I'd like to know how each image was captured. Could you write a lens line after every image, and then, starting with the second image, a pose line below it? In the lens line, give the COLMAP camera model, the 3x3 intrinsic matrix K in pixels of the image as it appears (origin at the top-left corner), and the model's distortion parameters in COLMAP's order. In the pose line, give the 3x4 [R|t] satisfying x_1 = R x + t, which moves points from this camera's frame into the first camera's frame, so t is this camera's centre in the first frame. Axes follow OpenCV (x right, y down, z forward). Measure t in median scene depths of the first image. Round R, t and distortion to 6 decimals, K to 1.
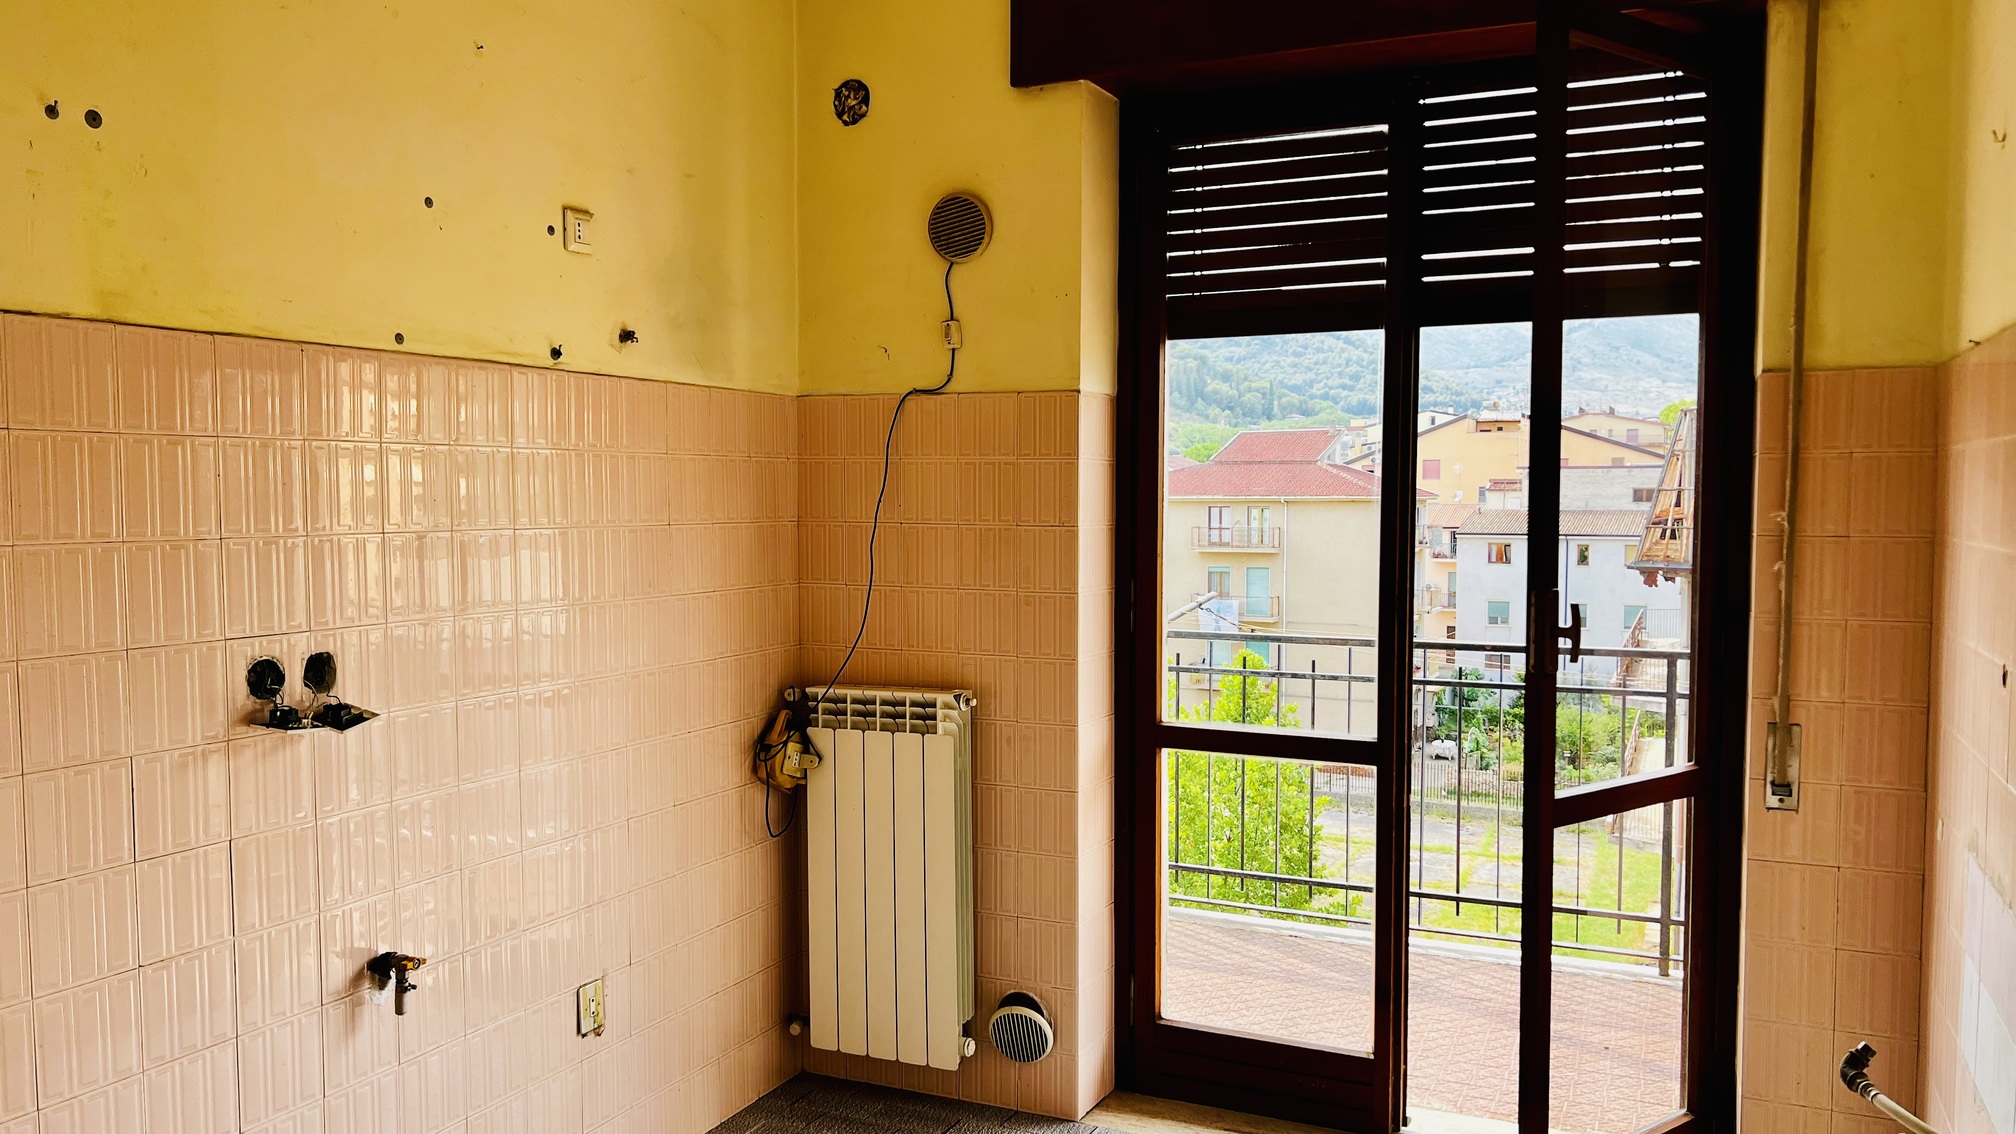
lens RADIAL K [[1540.9, 0, 1006.4], [0, 1540.9, 592.7], [0, 0, 1]] dist [0.020404, -0.005803]
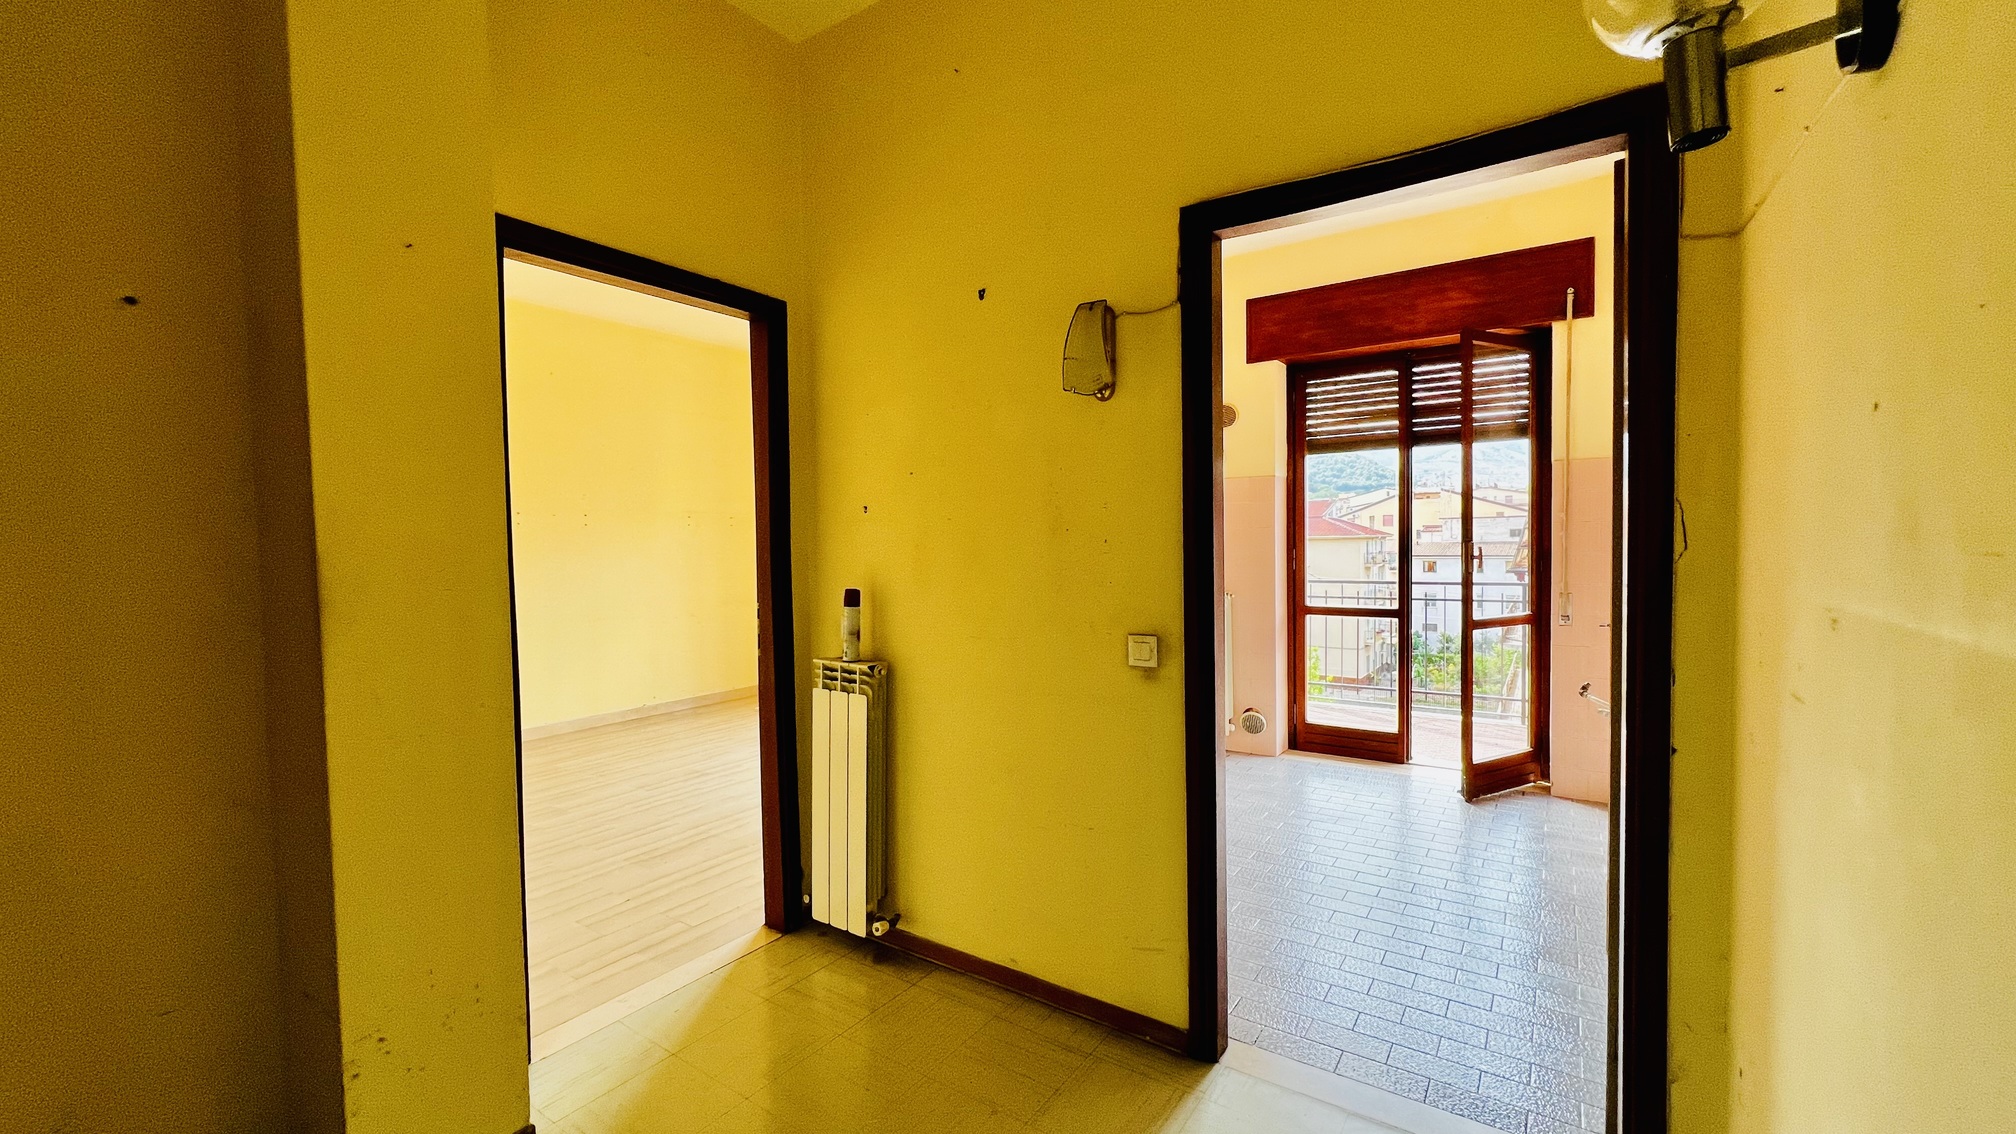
lens RADIAL K [[821.9, 0, 1008.0], [0, 821.9, 567.0], [0, 0, 1]] dist [-0.000688, -0.000033]
pose [[0.986487, -0.008635, -0.163612, -0.175448], [0.003659, 0.999522, -0.030687, 0.066919], [0.163799, 0.029674, 0.986047, -0.456697]]
